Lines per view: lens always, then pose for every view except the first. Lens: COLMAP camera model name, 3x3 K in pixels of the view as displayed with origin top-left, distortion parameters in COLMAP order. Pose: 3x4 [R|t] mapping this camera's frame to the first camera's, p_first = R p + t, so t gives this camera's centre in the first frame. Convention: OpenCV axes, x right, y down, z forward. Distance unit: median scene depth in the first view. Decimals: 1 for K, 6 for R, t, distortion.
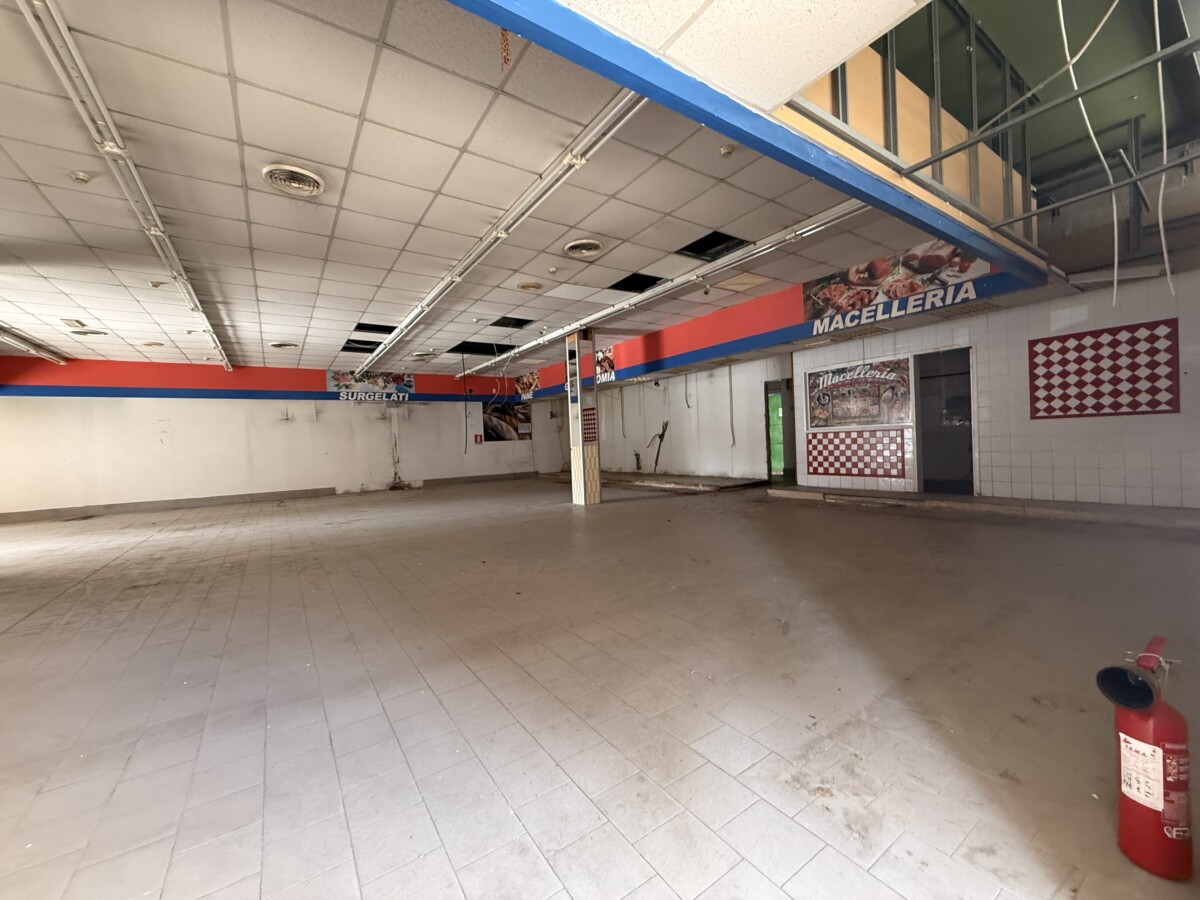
lens RADIAL K [[475.1, 0, 596.7], [0, 475.1, 448.6], [0, 0, 1]] dist [0.000118, -0.000321]
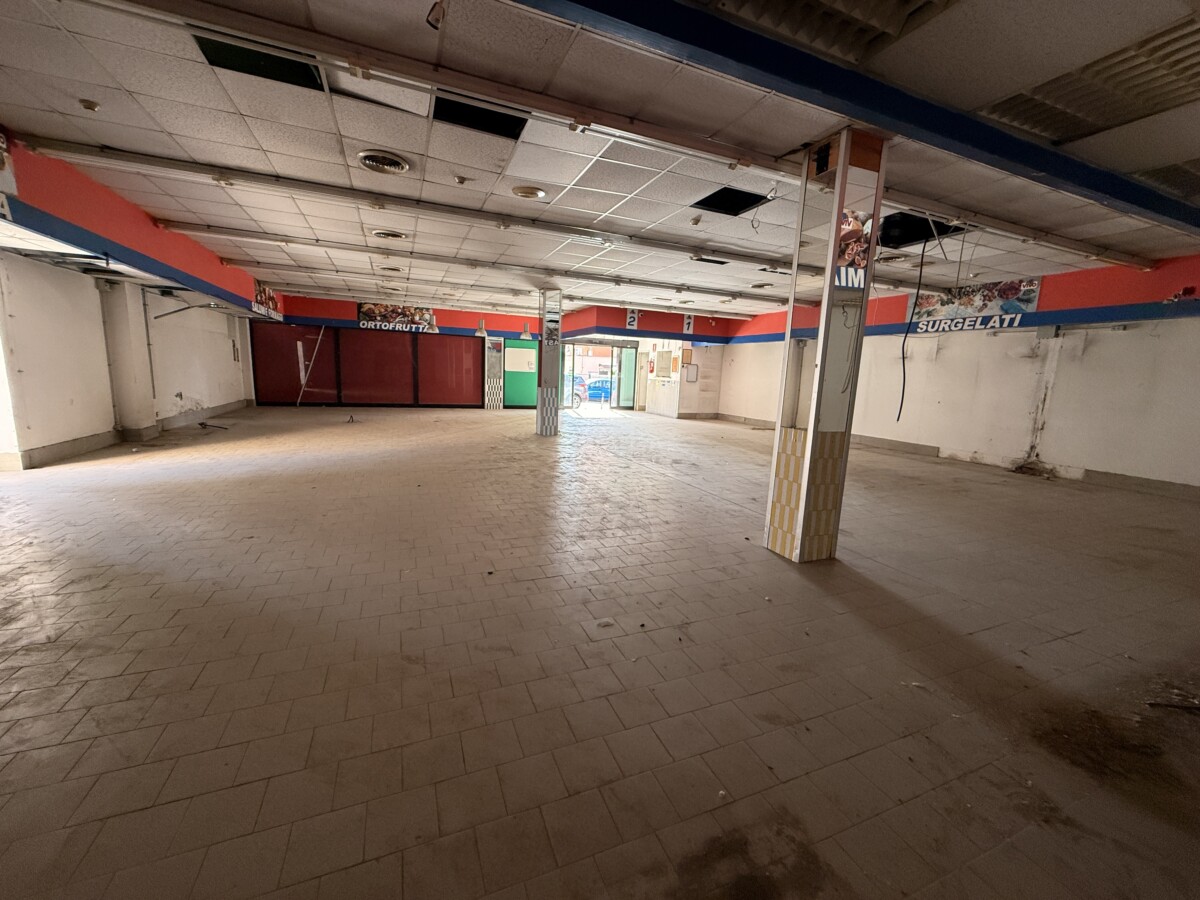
lens RADIAL K [[475.1, 0, 596.7], [0, 475.1, 448.6], [0, 0, 1]] dist [0.000118, -0.000321]
pose [[-0.205391, 0.188053, -0.960443, 0.447198], [-0.047216, 0.978319, 0.201650, -0.067375], [0.977540, 0.086766, -0.192058, 0.890878]]
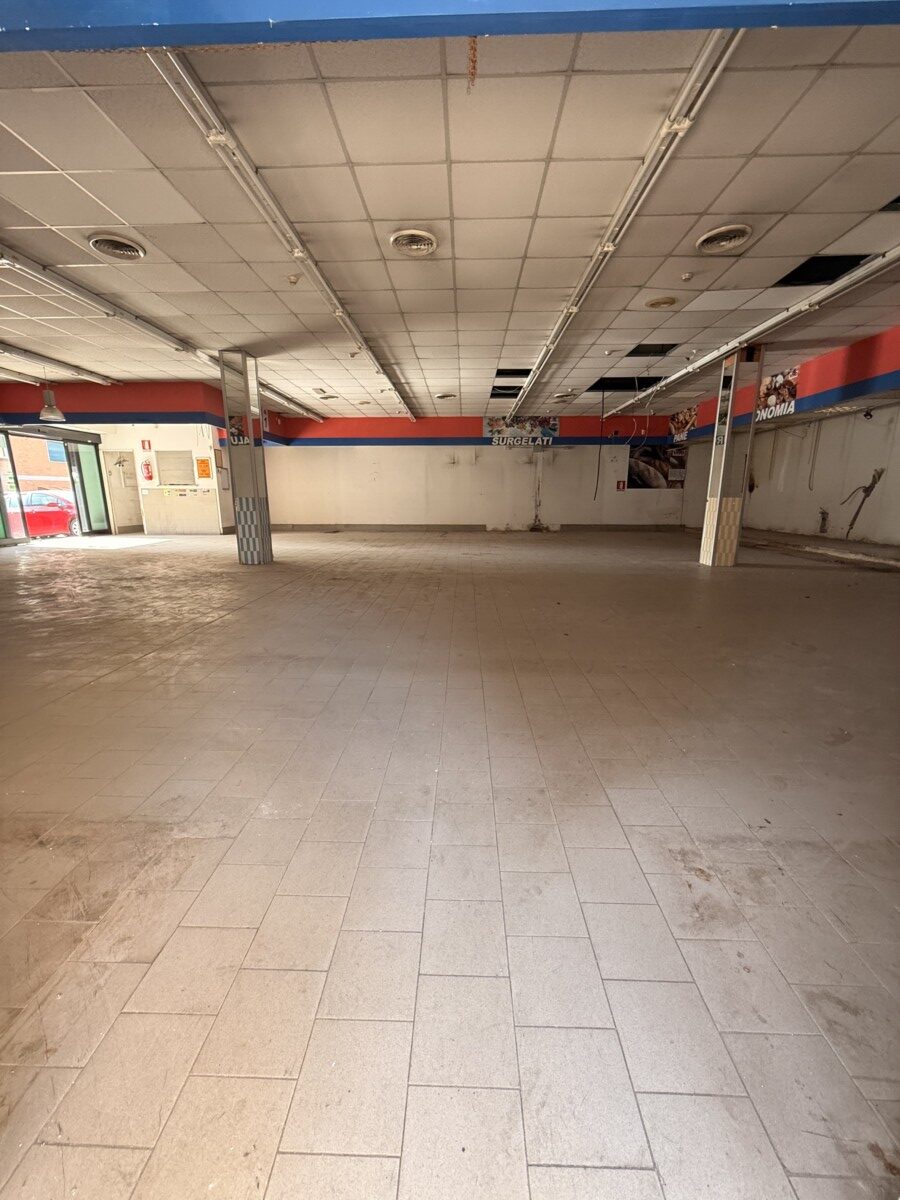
lens RADIAL K [[475.1, 0, 449.4], [0, 475.1, 601.4], [0, 0, 1]] dist [0.000118, -0.000321]
pose [[0.808636, 0.169539, -0.563351, 0.085238], [-0.042249, 0.971839, 0.231827, -0.000925], [0.586790, -0.163663, 0.793027, 0.006763]]
